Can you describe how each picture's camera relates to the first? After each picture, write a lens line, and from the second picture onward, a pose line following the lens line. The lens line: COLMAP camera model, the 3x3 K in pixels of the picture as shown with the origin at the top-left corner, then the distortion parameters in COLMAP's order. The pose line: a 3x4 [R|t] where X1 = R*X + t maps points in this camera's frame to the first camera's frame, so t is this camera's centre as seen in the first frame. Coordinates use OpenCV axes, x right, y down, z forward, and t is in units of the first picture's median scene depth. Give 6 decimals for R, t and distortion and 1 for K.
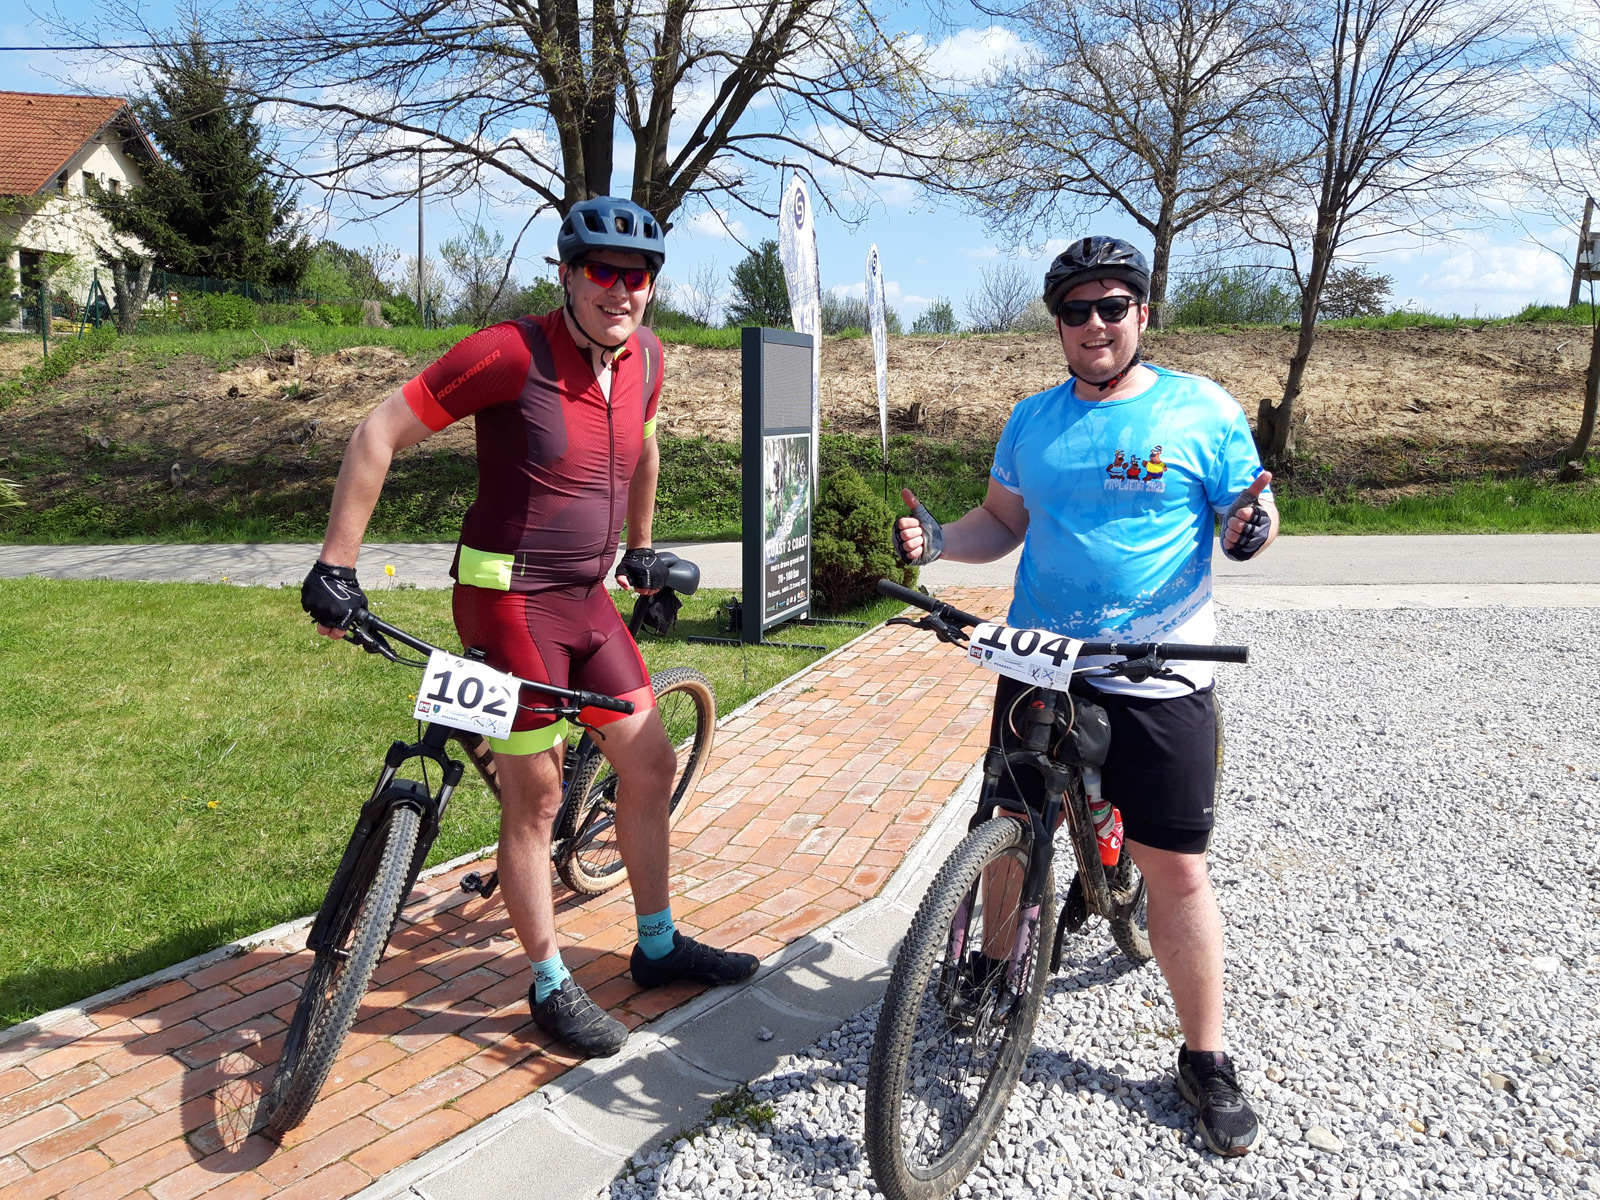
lens RADIAL K [[1238.5, 0, 800.0], [0, 1238.5, 600.0], [0, 0, 1]] dist [0.054267, -0.107194]
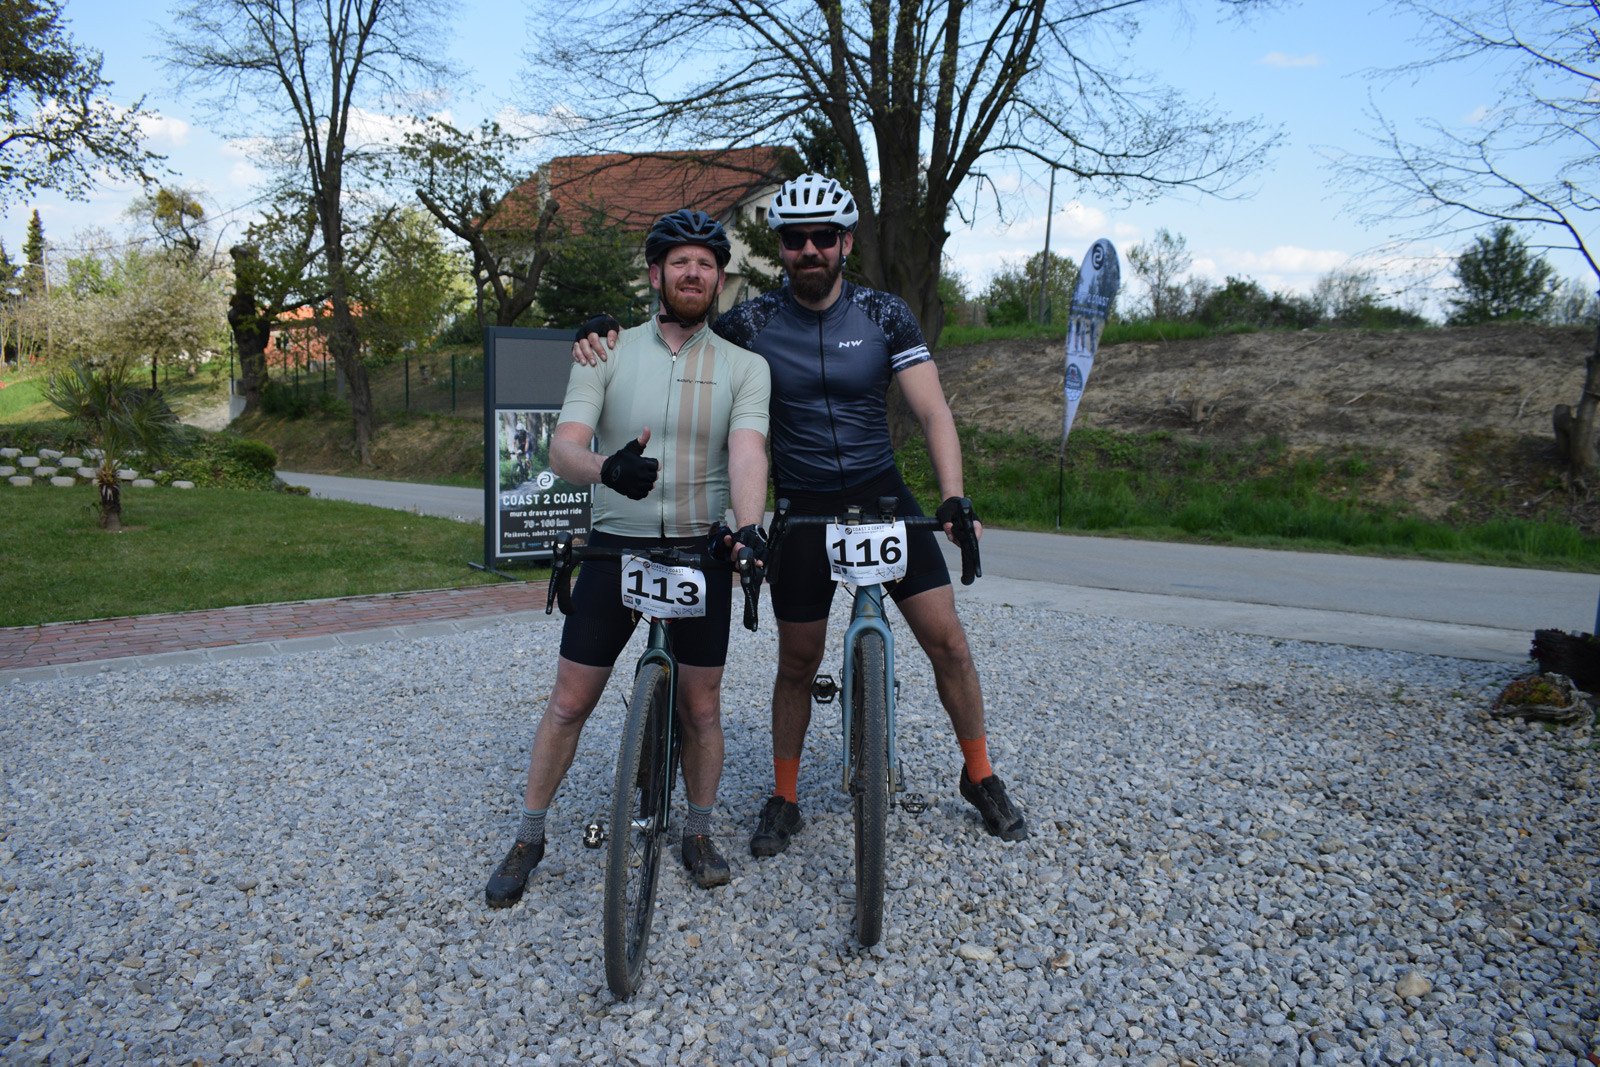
lens RADIAL K [[1242.0, 0, 800.0], [0, 1242.0, 533.5], [0, 0, 1]] dist [-0.004854, -0.001104]
pose [[0.816247, 0.082518, -0.571779, 0.217653], [-0.112056, 0.993564, -0.016576, -0.004066], [0.566731, 0.077601, 0.820240, 0.028802]]
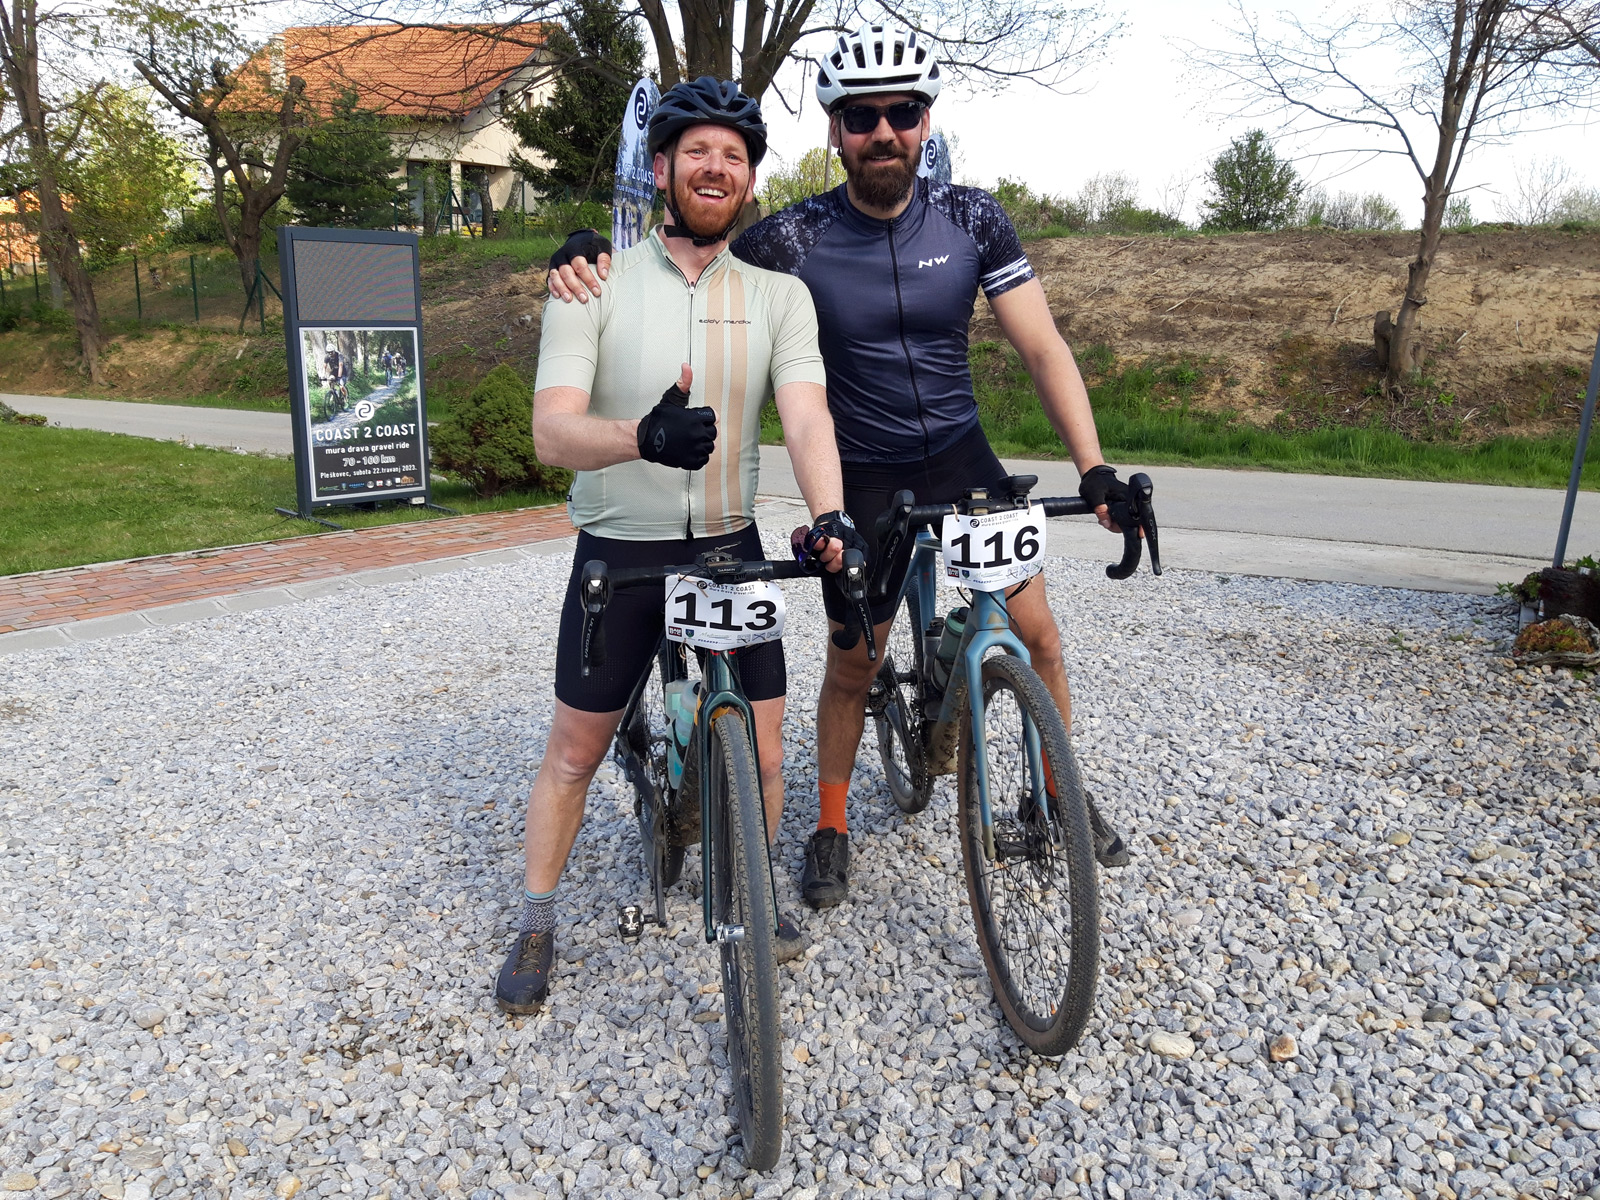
lens RADIAL K [[1238.5, 0, 800.0], [0, 1238.5, 600.0], [0, 0, 1]] dist [0.054267, -0.107194]
pose [[0.906918, 0.114852, -0.405349, 0.187155], [-0.084857, 0.992204, 0.091274, -0.007022], [0.412672, -0.048381, 0.909594, 0.038398]]
